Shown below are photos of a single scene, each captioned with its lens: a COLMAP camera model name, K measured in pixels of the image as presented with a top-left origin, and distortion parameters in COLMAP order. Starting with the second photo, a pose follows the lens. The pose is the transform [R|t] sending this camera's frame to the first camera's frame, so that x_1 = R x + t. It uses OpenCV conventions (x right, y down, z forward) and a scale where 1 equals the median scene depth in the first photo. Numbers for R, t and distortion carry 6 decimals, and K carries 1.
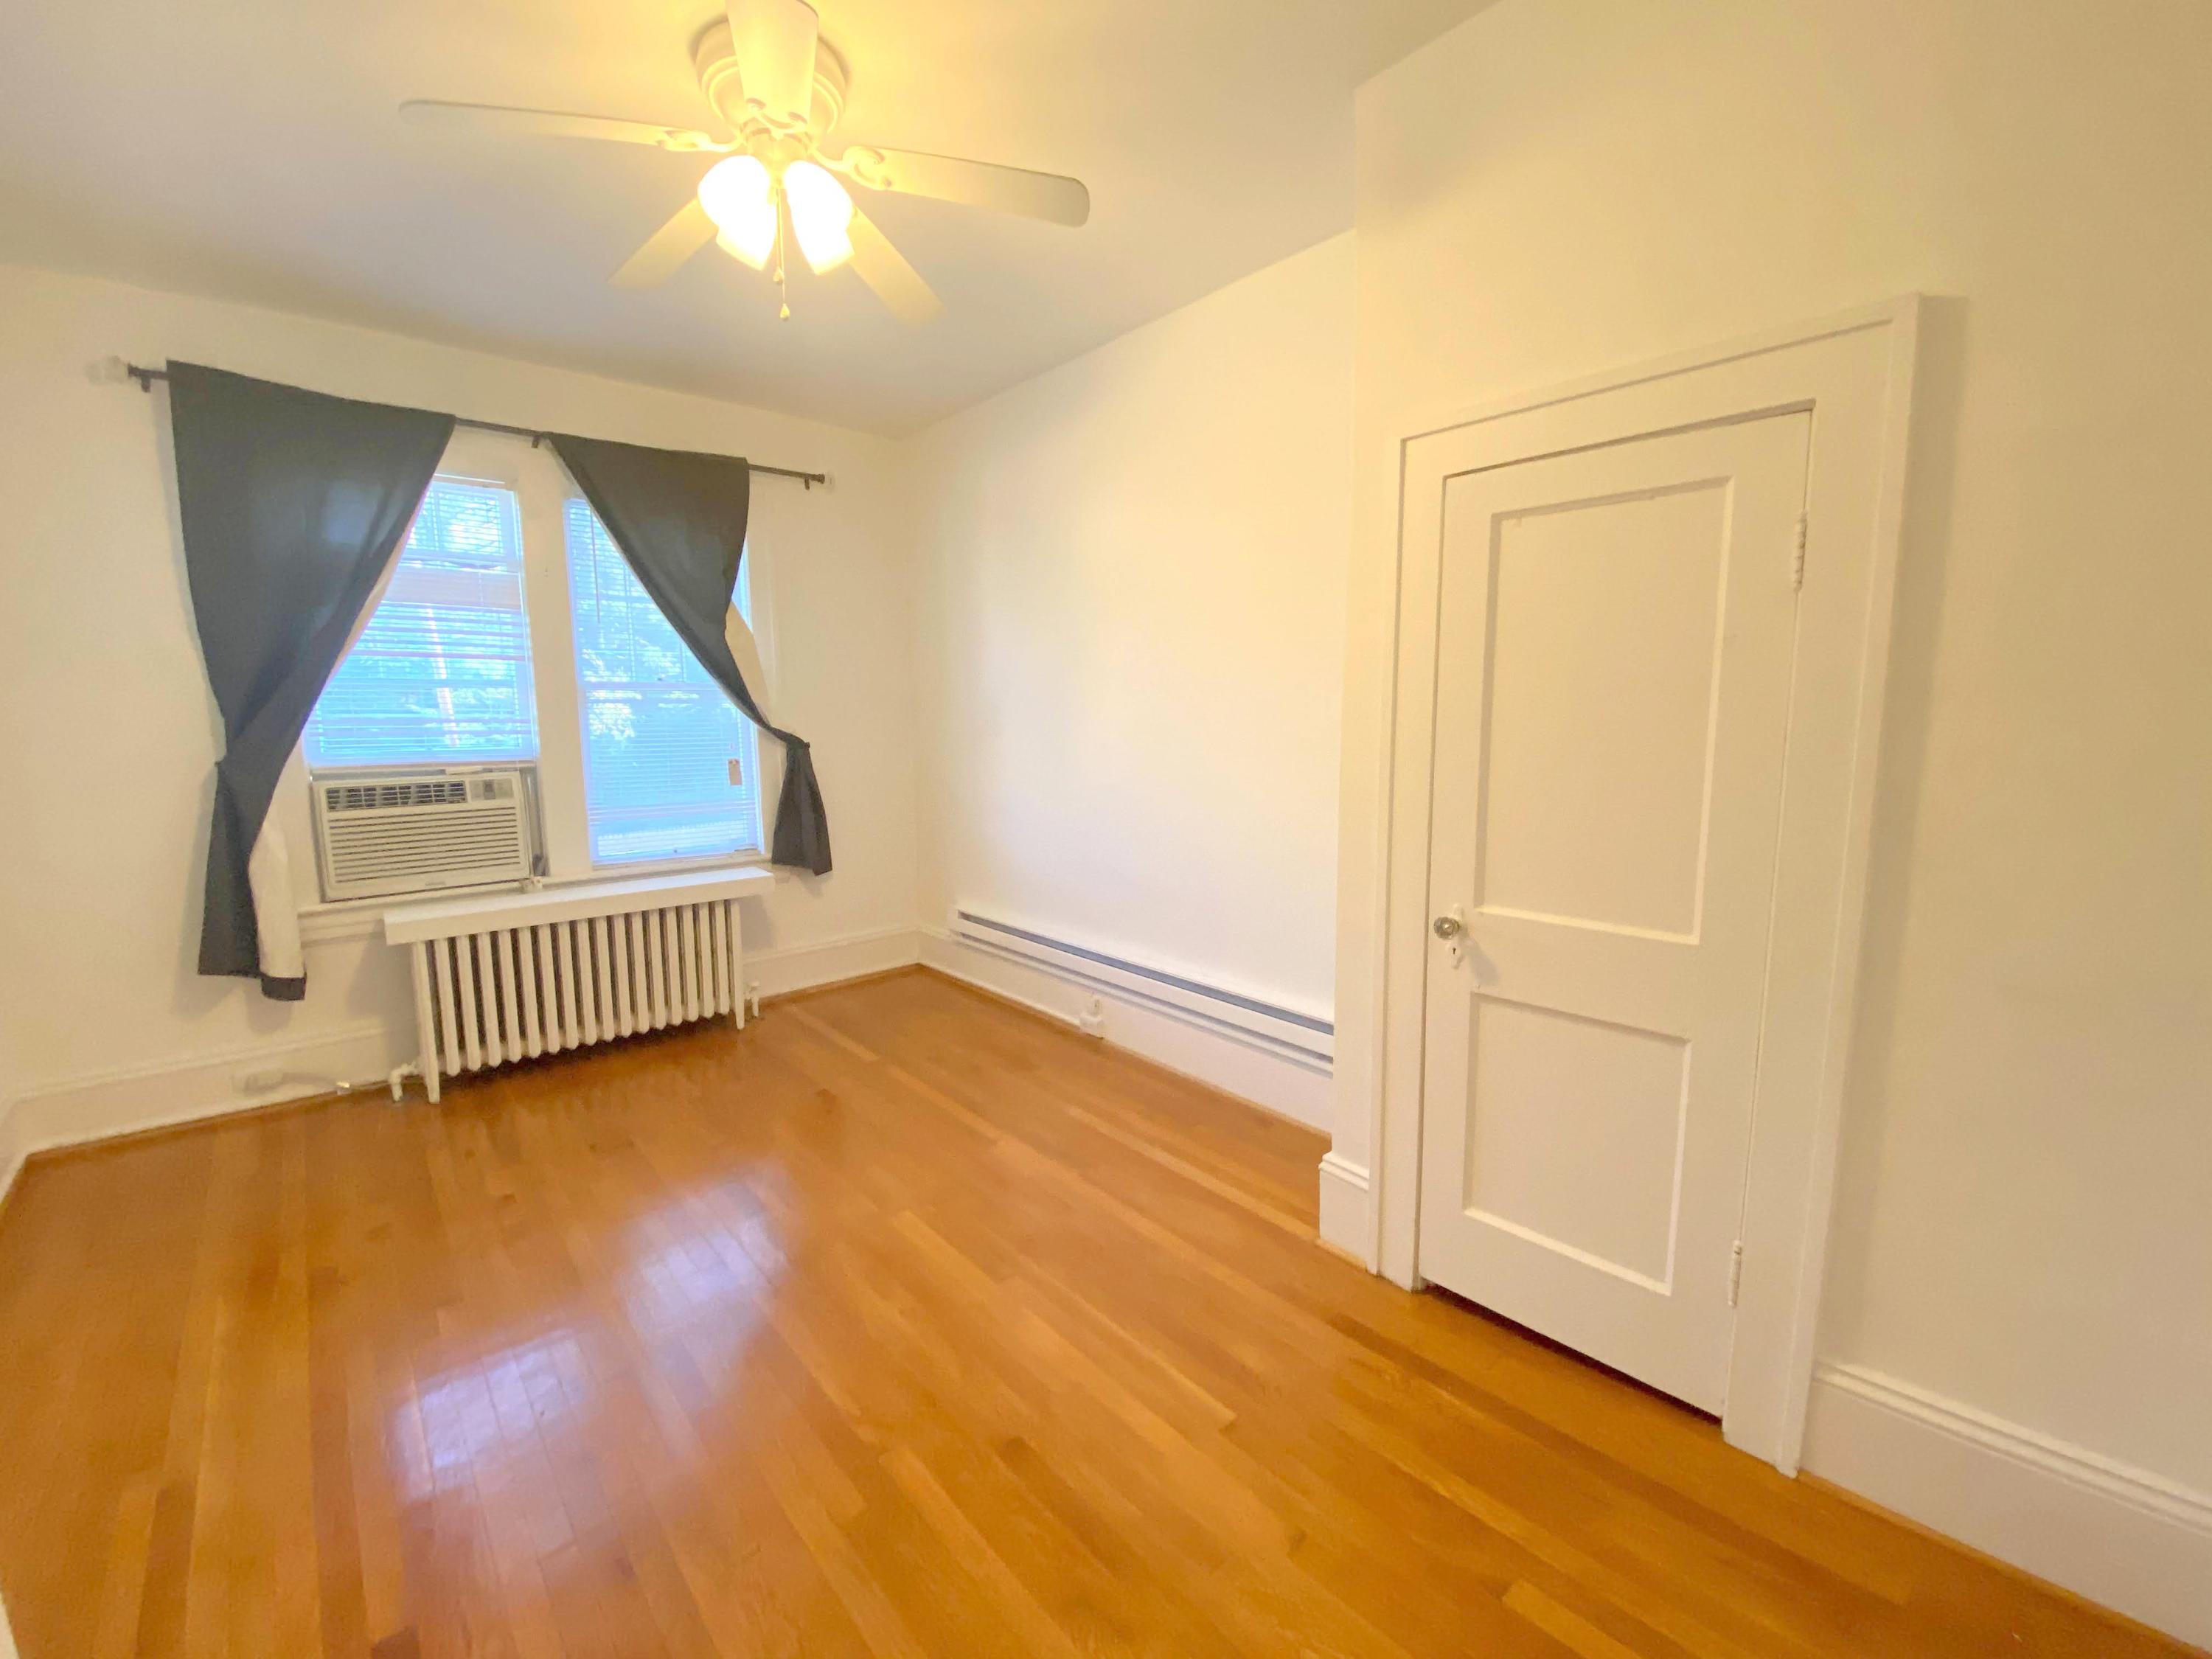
lens RADIAL K [[905.0, 0, 1095.3], [0, 905.0, 822.6], [0, 0, 1]] dist [0.011821, -0.004681]
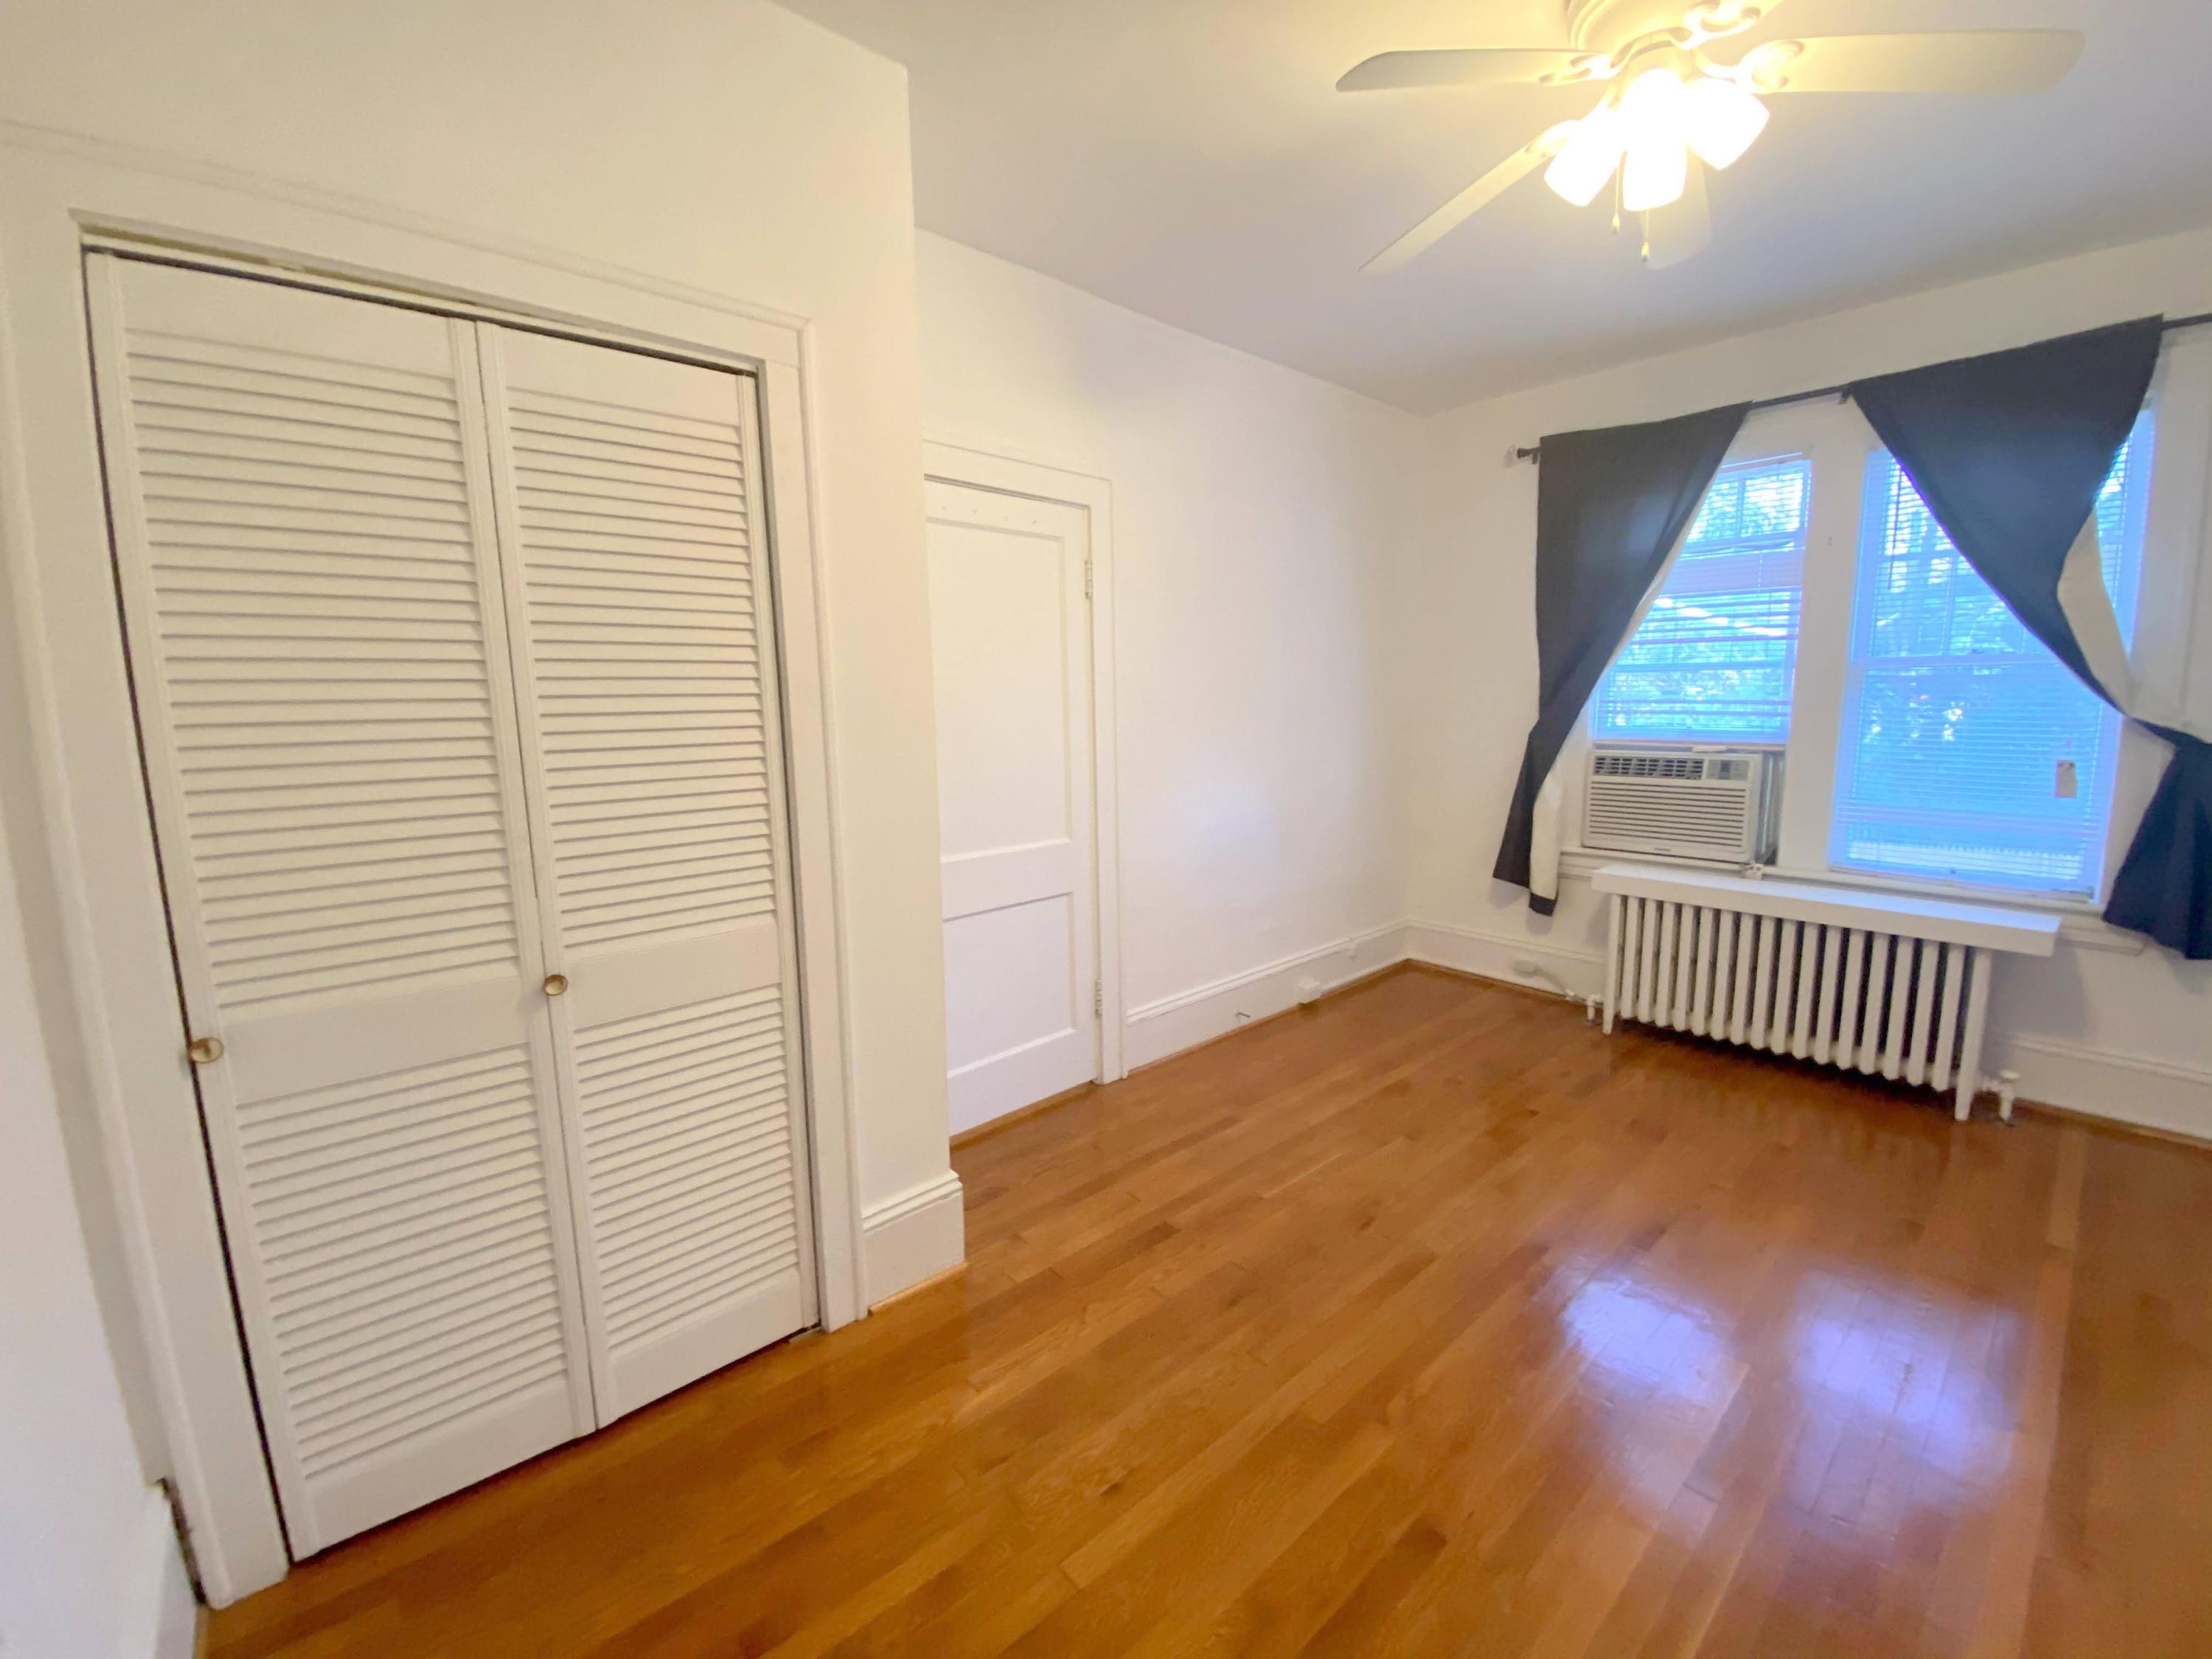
lens RADIAL K [[905.0, 0, 1109.2], [0, 905.0, 816.9], [0, 0, 1]] dist [0.011821, -0.004681]
pose [[0.025910, 0.142434, -0.989465, 0.349882], [-0.115817, 0.983560, 0.138552, -0.047982], [0.992933, 0.111007, 0.041980, 0.292931]]
